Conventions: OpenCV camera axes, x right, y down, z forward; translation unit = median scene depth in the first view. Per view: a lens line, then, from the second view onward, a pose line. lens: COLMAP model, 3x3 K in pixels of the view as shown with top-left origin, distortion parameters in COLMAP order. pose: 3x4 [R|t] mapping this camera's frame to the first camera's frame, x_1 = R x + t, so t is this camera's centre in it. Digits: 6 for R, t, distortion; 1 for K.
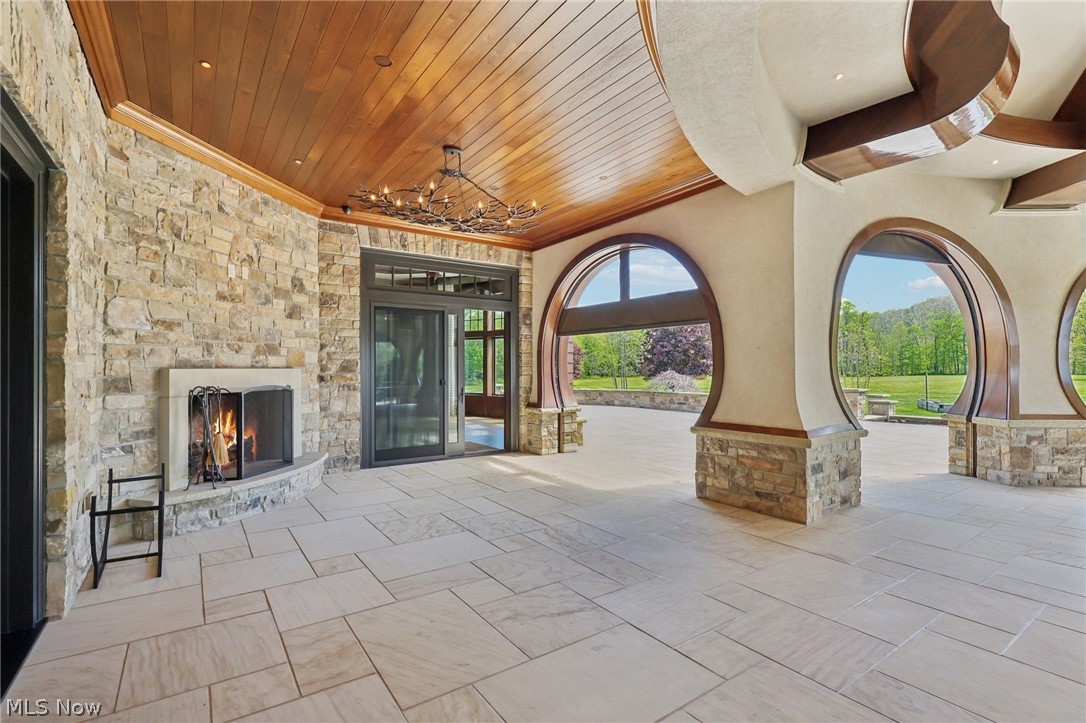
lens RADIAL K [[508.0, 0, 540.0], [0, 508.0, 367.7], [0, 0, 1]] dist [0.003447, 0.000251]
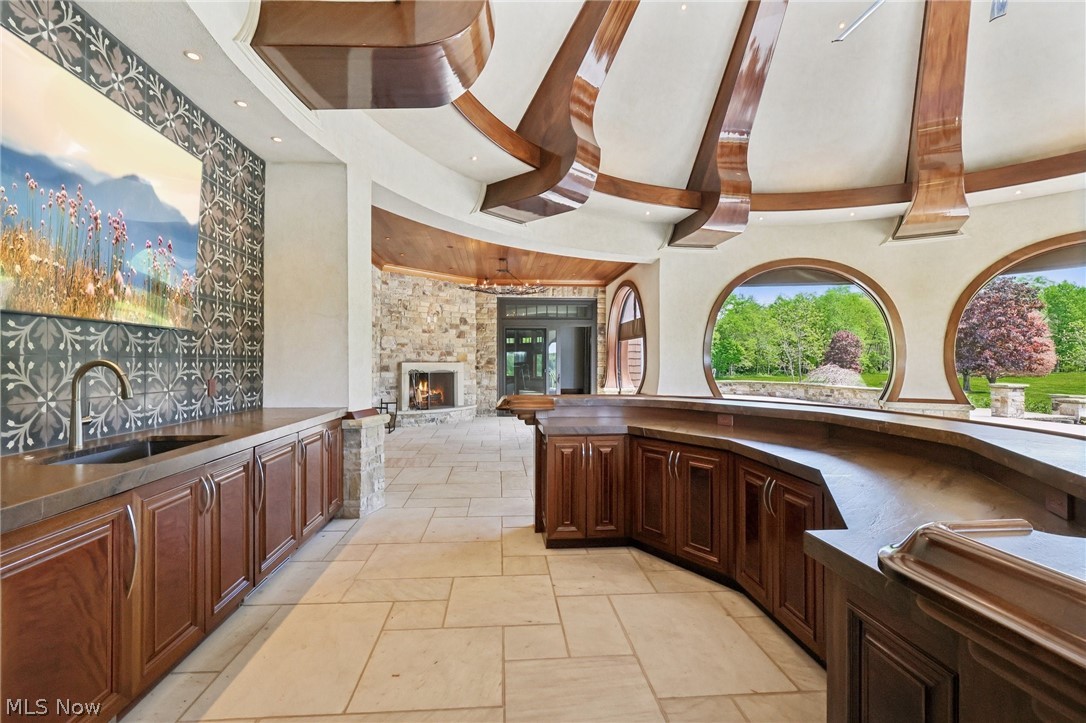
lens RADIAL K [[508.0, 0, 537.7], [0, 508.0, 363.6], [0, 0, 1]] dist [0.003447, 0.000251]
pose [[0.861360, 0.001988, -0.507991, 0.877881], [0.000062, 0.999992, 0.004018, -0.001751], [0.507995, -0.003493, 0.861353, -0.644913]]
